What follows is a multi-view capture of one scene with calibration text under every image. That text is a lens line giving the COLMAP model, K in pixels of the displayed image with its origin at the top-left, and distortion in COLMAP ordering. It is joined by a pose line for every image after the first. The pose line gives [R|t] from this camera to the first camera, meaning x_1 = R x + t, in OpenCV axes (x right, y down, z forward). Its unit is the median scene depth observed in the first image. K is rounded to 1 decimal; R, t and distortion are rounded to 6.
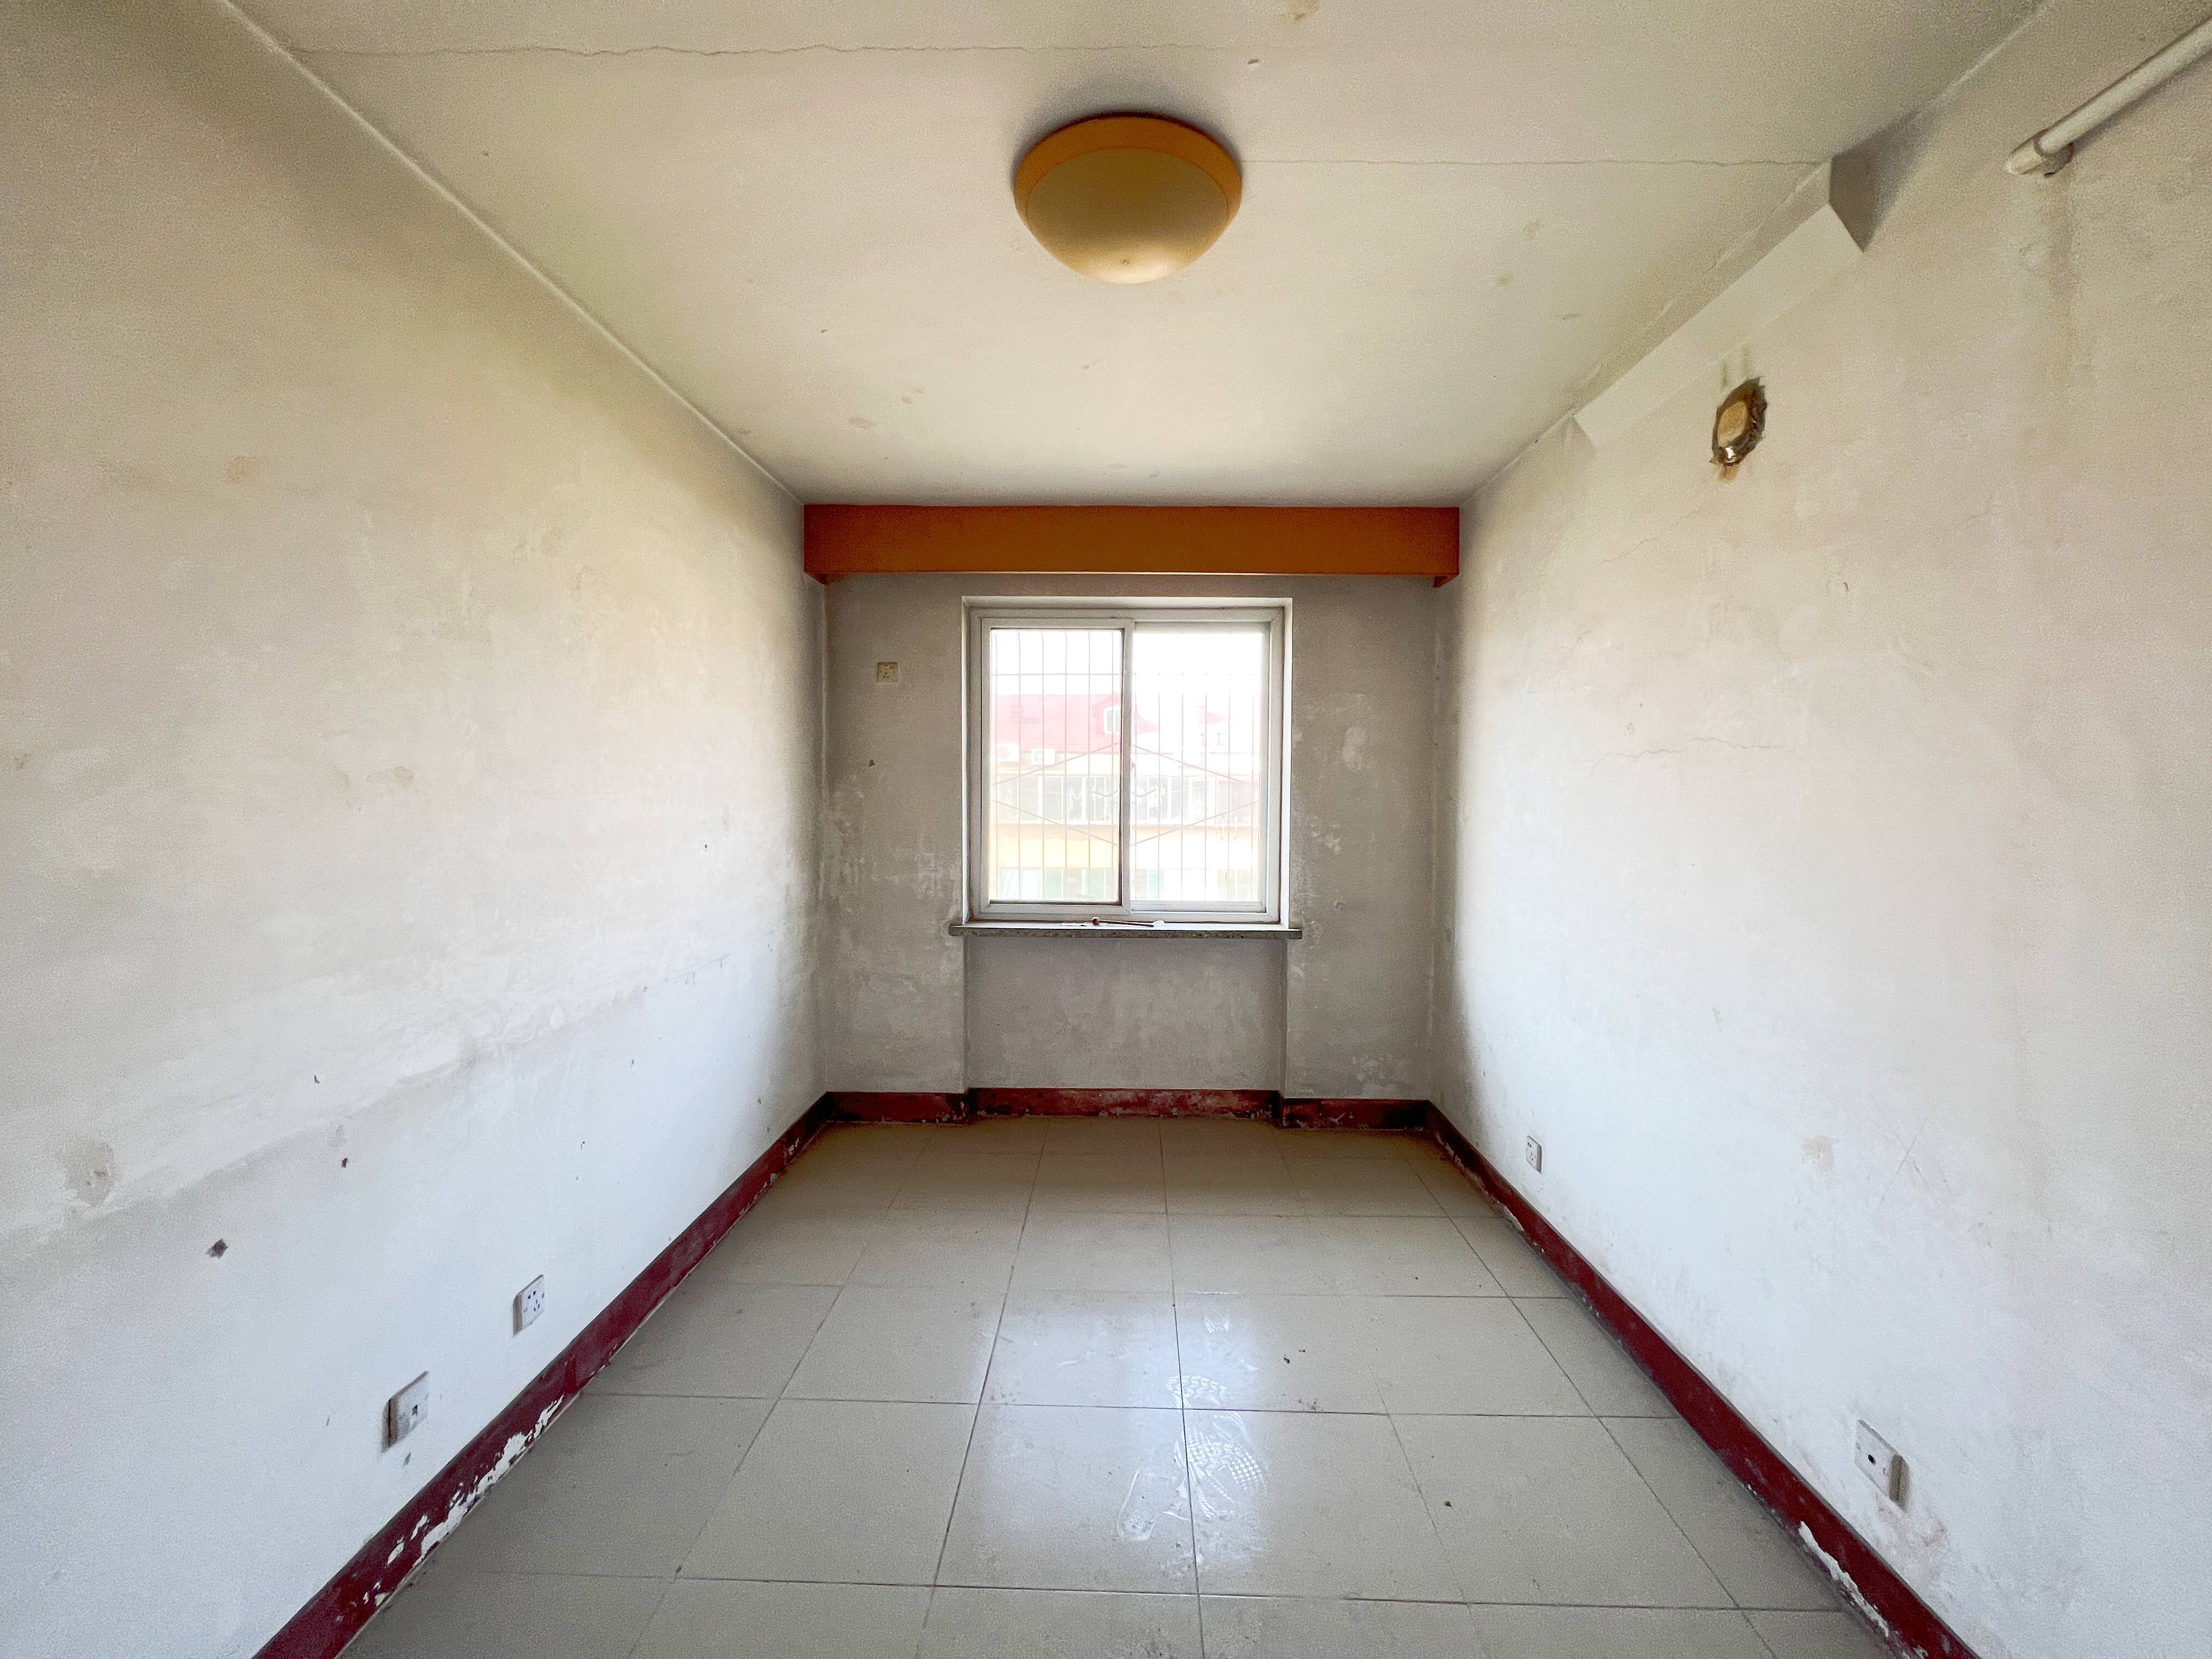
lens RADIAL K [[885.6, 0, 1109.1], [0, 885.6, 821.3], [0, 0, 1]] dist [0.000431, 0.000264]
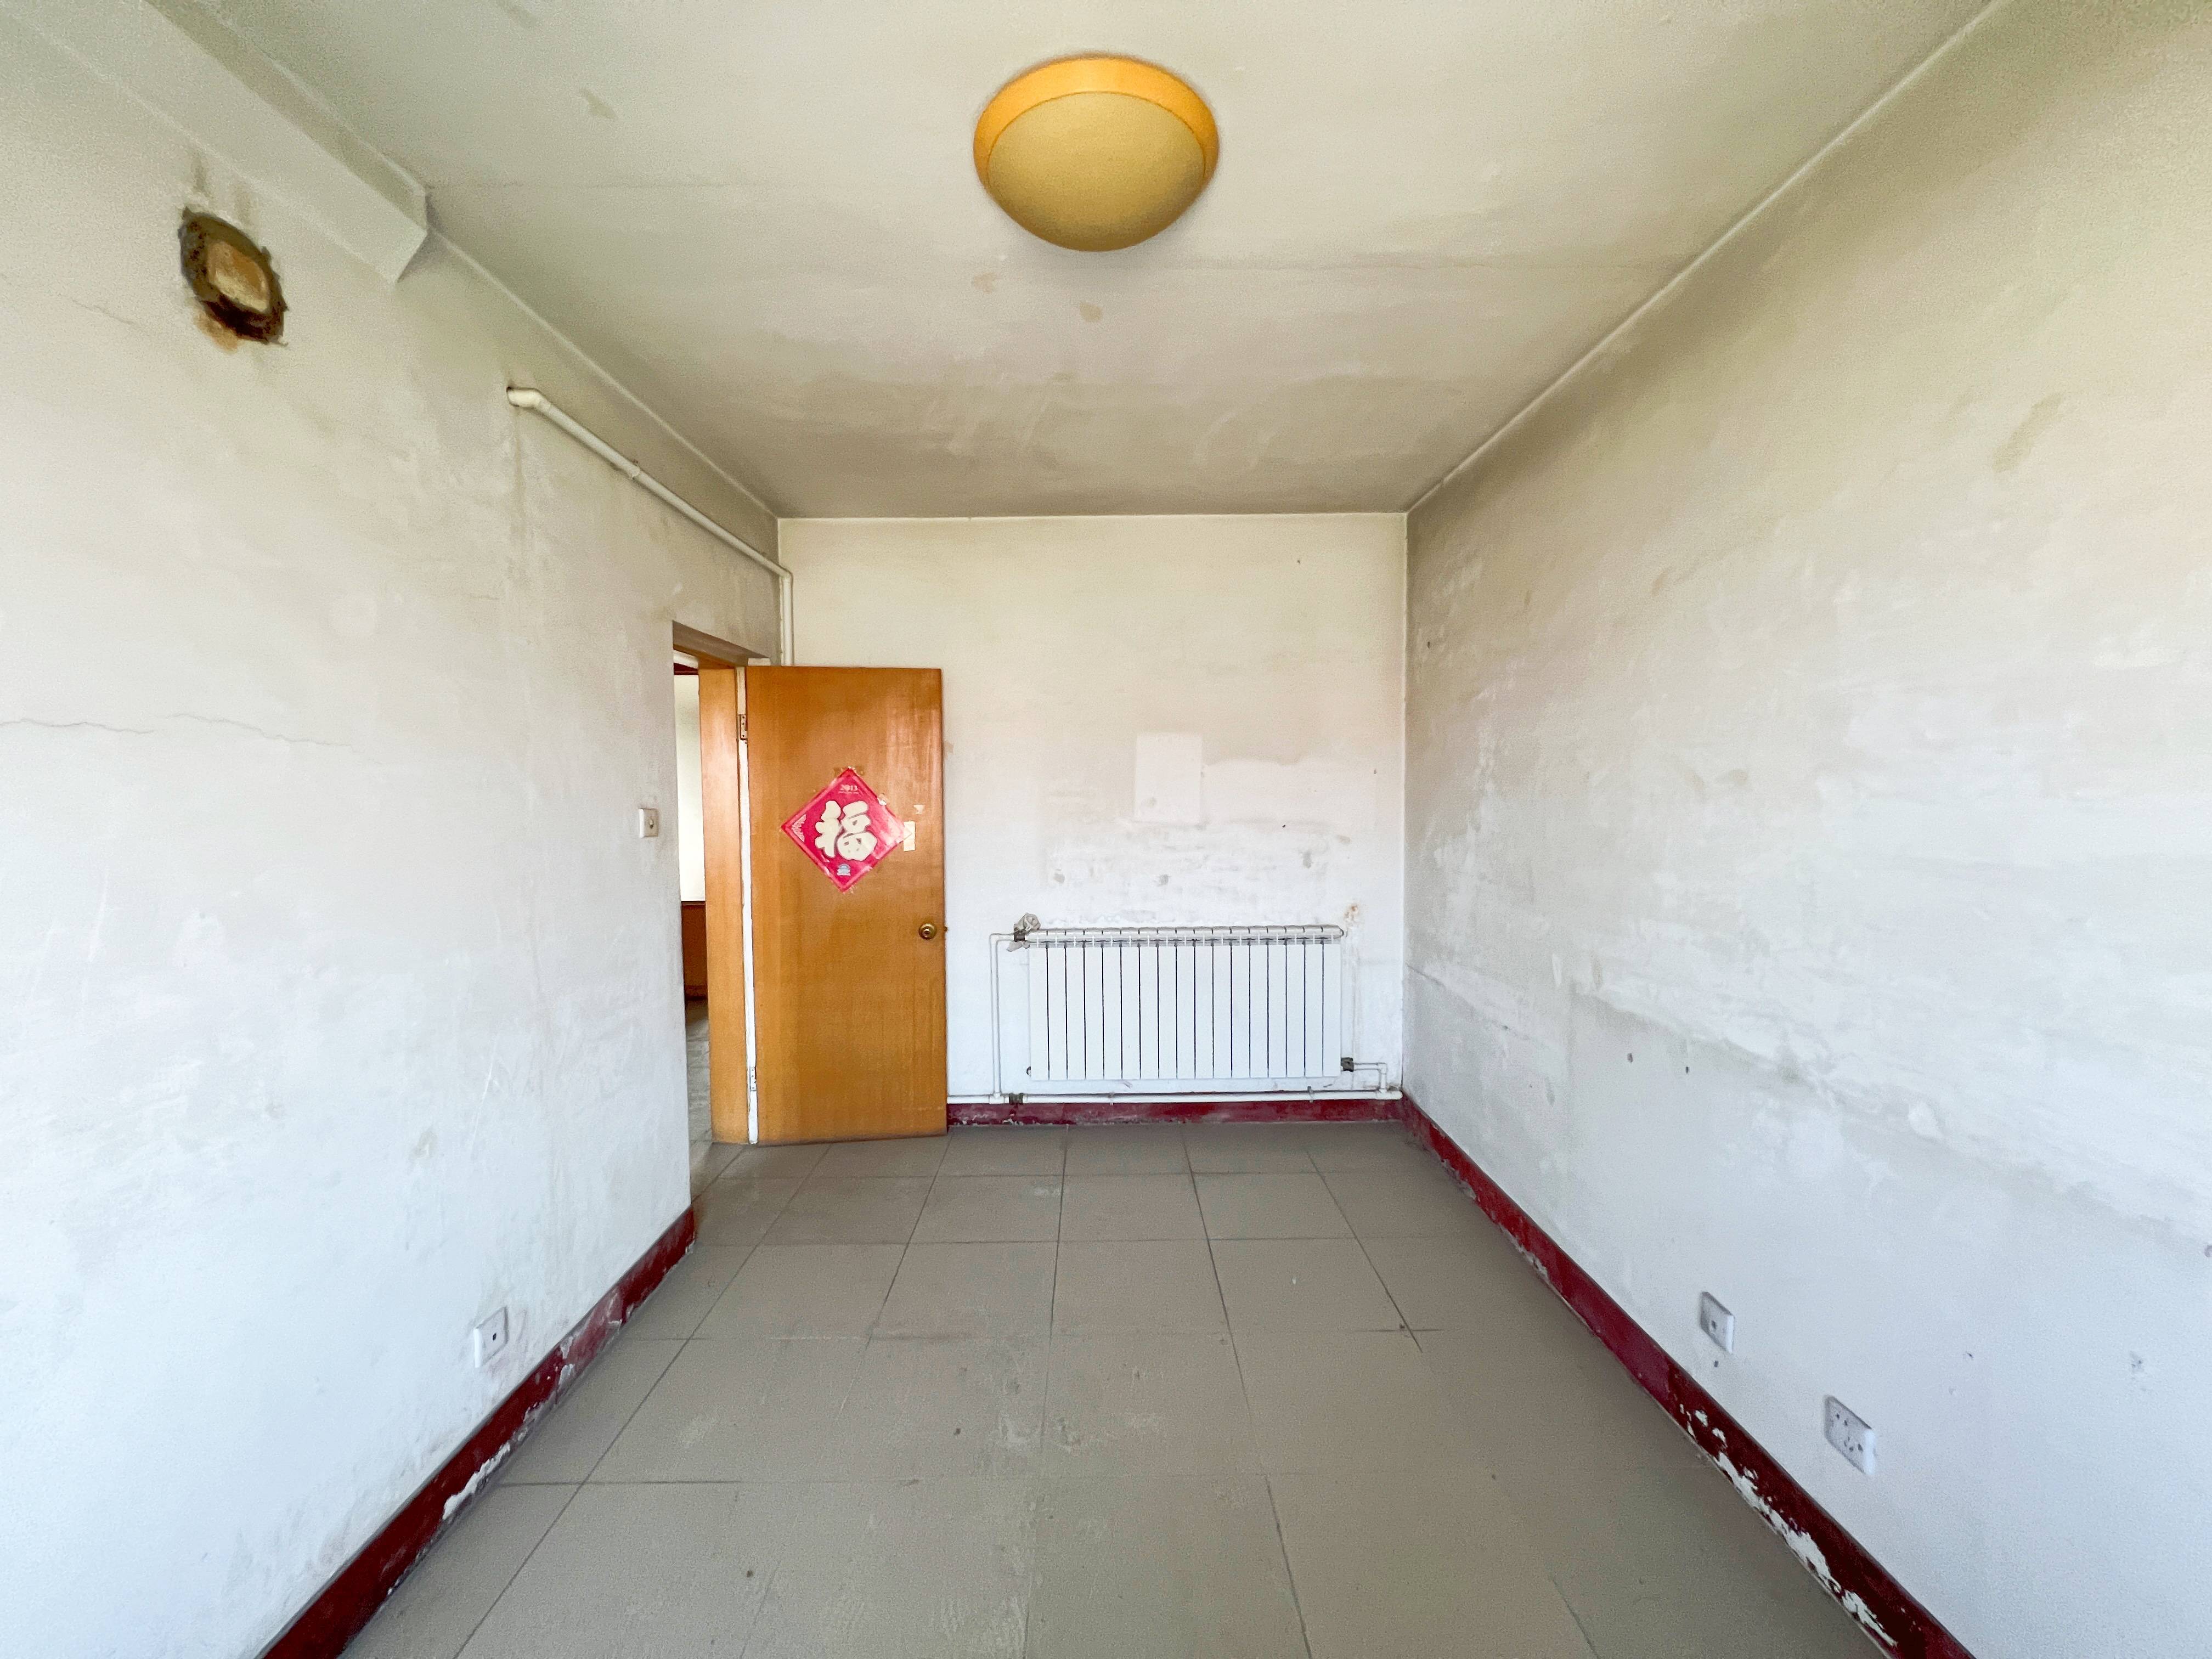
lens RADIAL K [[885.6, 0, 1109.0], [0, 885.6, 828.0], [0, 0, 1]] dist [0.000431, 0.000264]
pose [[-0.999084, 0.005517, -0.042445, 0.046346], [0.001973, 0.996541, 0.083079, -0.072375], [0.042757, 0.082919, -0.995639, 1.858981]]
